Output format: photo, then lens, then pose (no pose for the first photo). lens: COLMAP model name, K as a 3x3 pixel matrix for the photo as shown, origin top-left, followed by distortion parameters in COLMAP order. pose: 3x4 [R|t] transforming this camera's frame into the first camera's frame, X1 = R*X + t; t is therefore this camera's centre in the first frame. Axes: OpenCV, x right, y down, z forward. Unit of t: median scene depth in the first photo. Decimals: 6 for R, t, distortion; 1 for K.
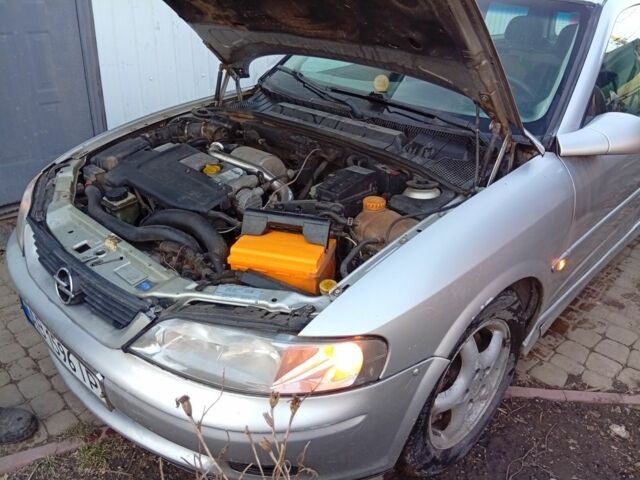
lens RADIAL K [[530.1, 0, 310.8], [0, 530.1, 240.5], [0, 0, 1]] dist [0.071921, -0.144264]
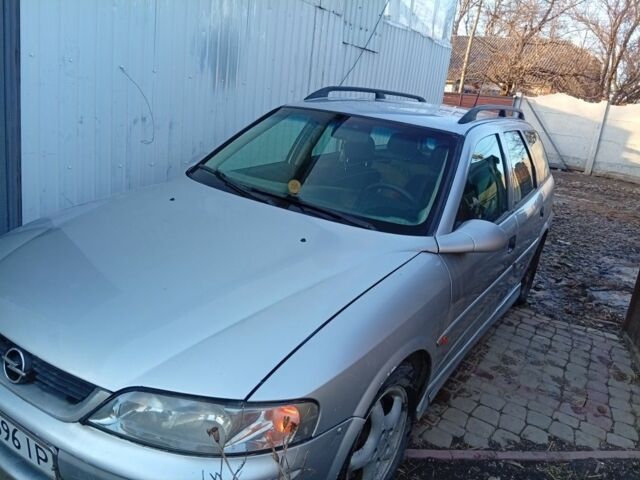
lens RADIAL K [[530.1, 0, 310.8], [0, 530.1, 240.5], [0, 0, 1]] dist [0.071921, -0.144264]
pose [[0.977896, 0.026420, 0.207414, -0.091206], [0.005852, 0.988138, -0.153457, 0.004633], [-0.209008, 0.151279, 0.966142, -0.155984]]
